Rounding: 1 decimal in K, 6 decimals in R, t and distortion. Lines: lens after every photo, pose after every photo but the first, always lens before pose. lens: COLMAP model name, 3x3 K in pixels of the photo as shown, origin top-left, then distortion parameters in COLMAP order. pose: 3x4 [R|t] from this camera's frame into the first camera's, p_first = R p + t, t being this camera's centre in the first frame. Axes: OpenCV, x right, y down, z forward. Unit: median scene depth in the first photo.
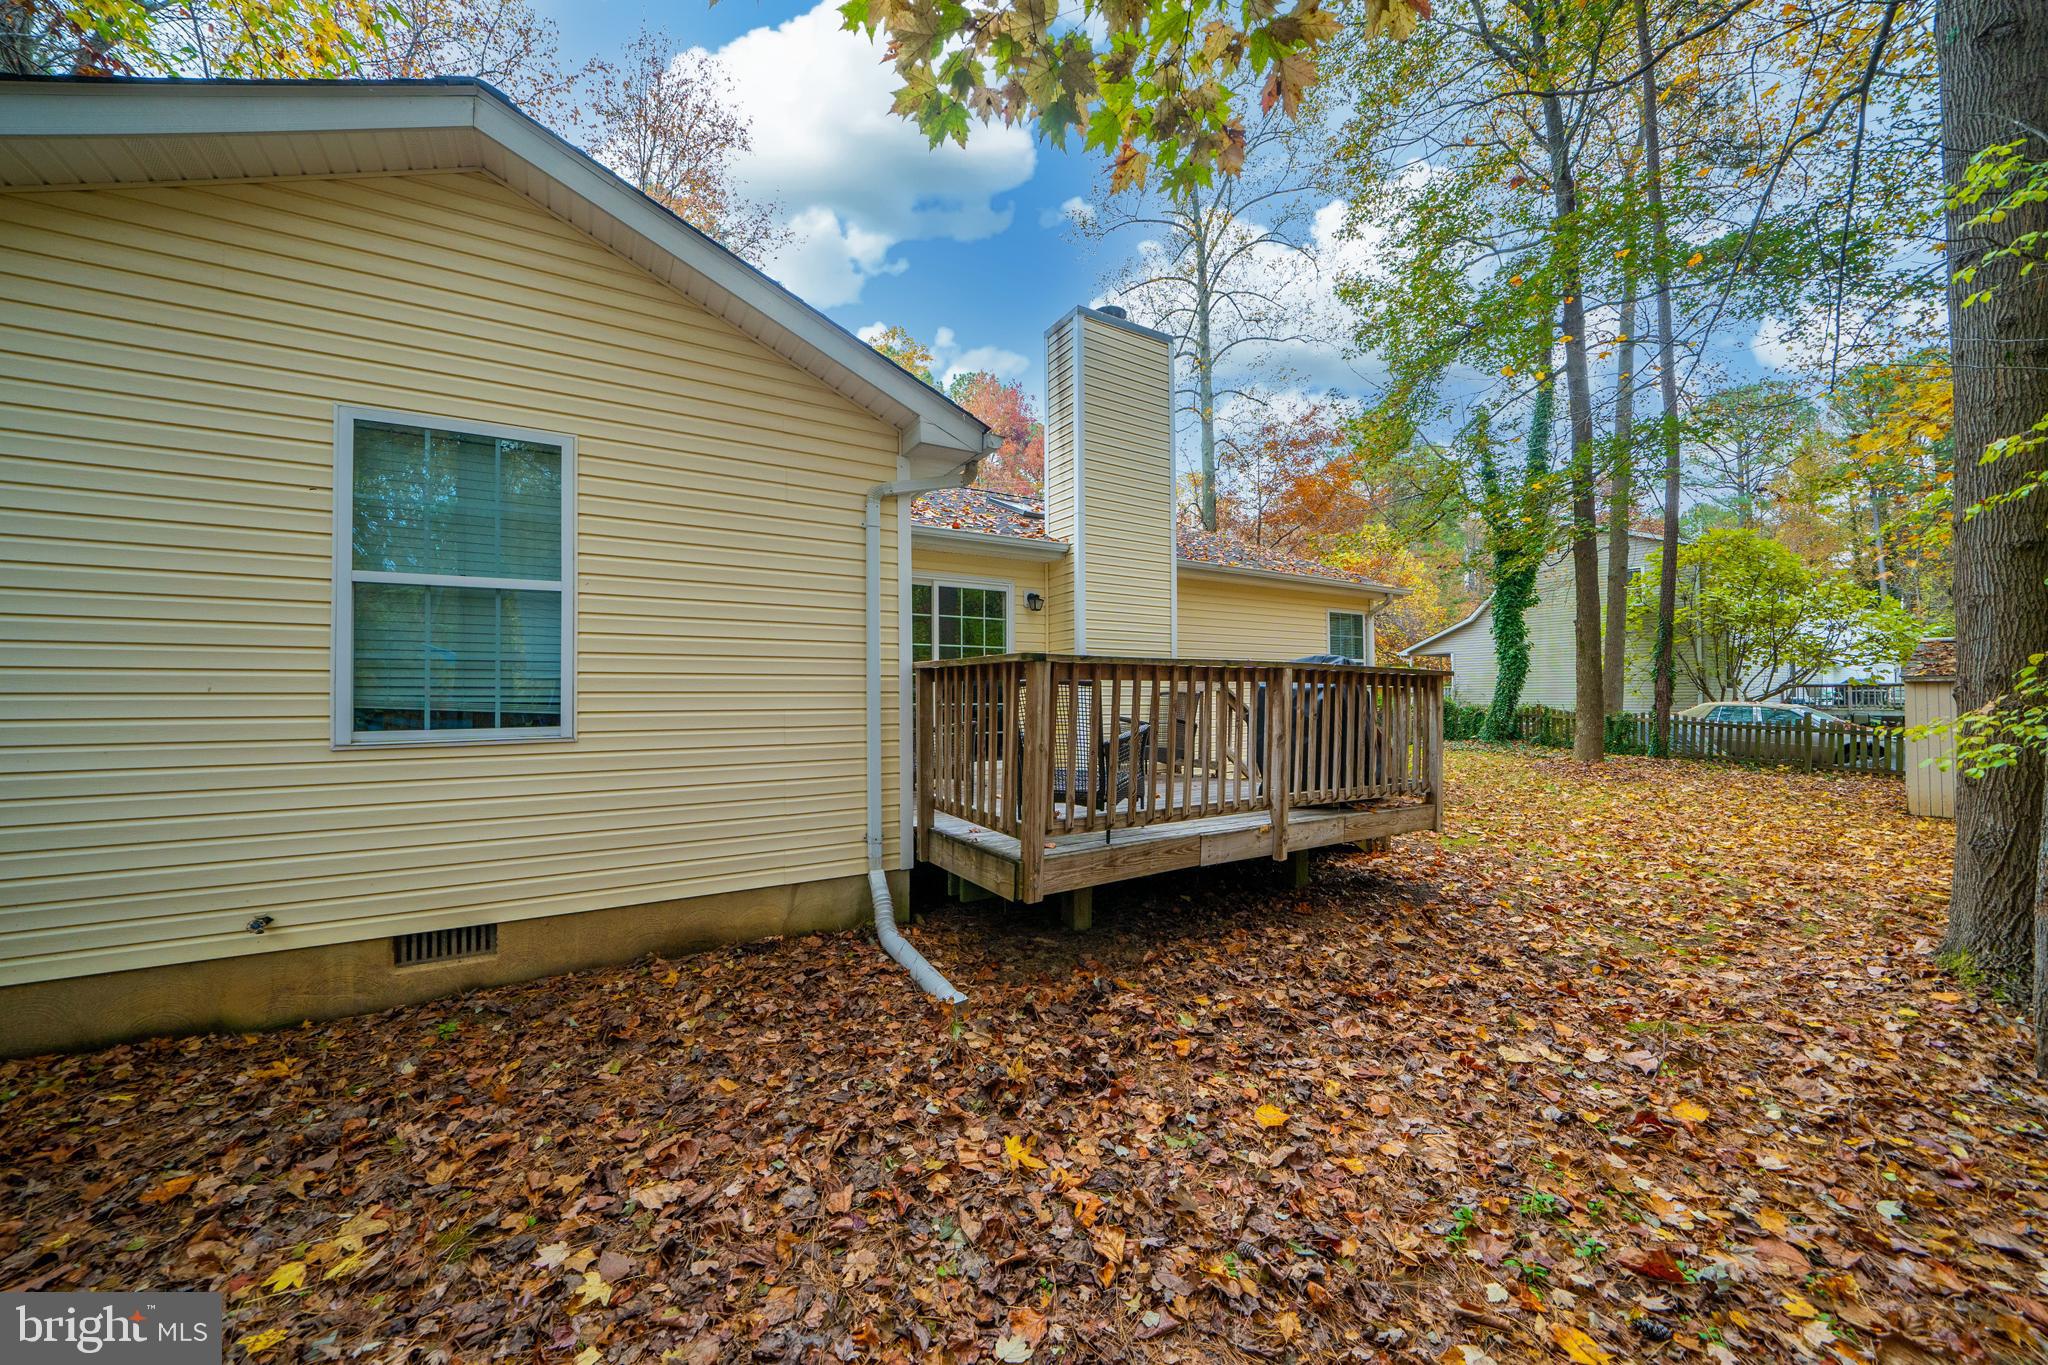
lens RADIAL K [[737.3, 0, 1017.9], [0, 737.3, 699.6], [0, 0, 1]] dist [-0.019453, 0.000295]
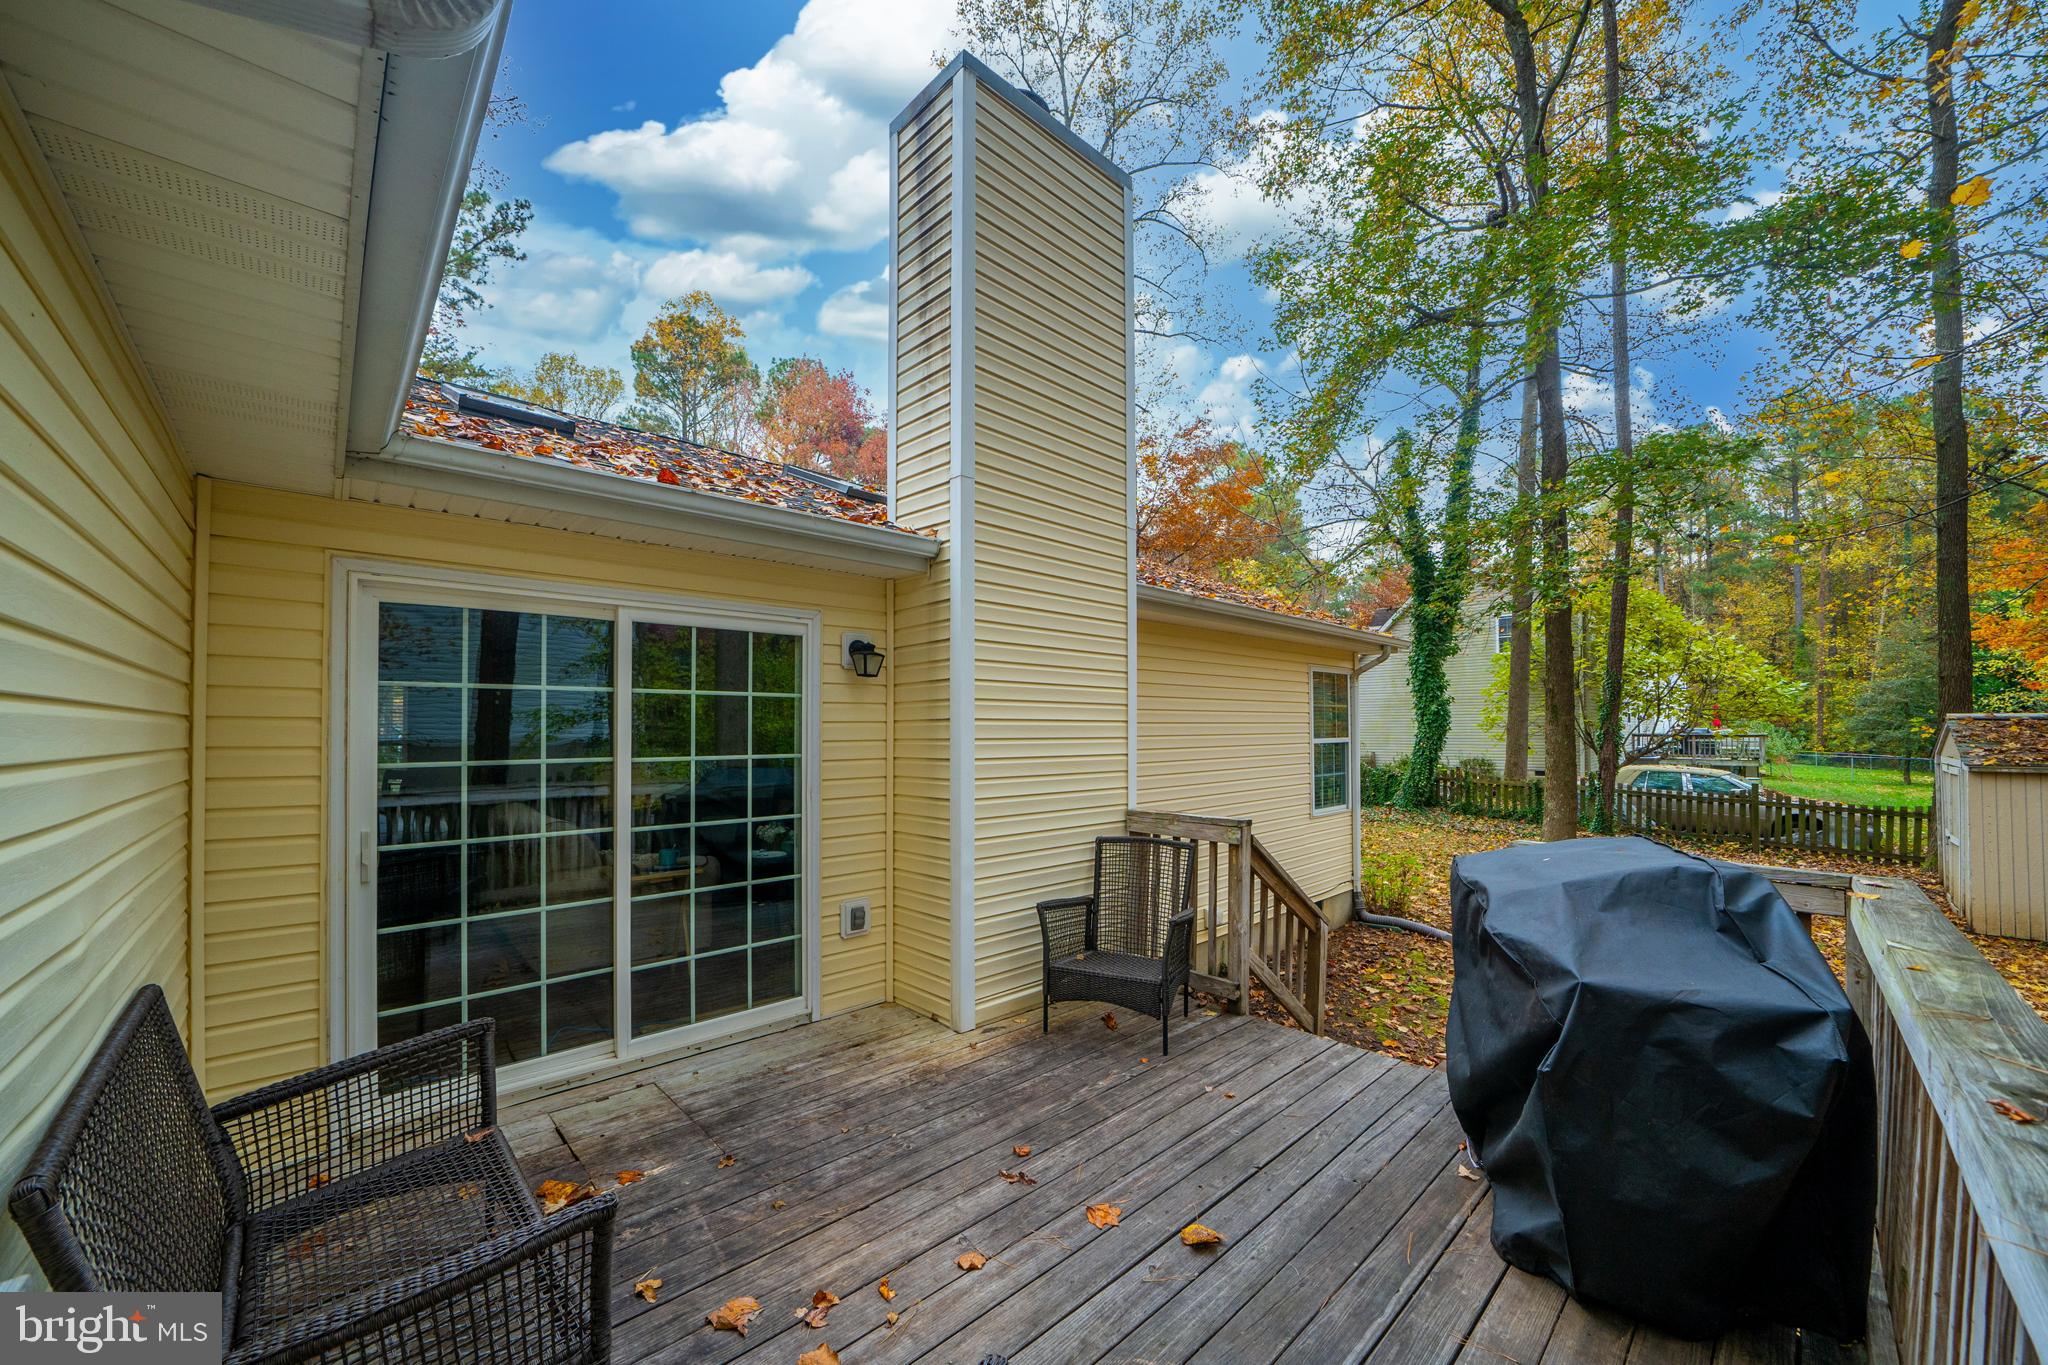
lens RADIAL K [[752.1, 0, 1062.2], [0, 752.1, 684.9], [0, 0, 1]] dist [-0.007896, -0.000024]
pose [[0.961856, 0.009729, 0.273383, 0.010114], [0.004946, 0.998585, -0.052939, -0.070591], [-0.273511, 0.052272, 0.960447, 0.394958]]
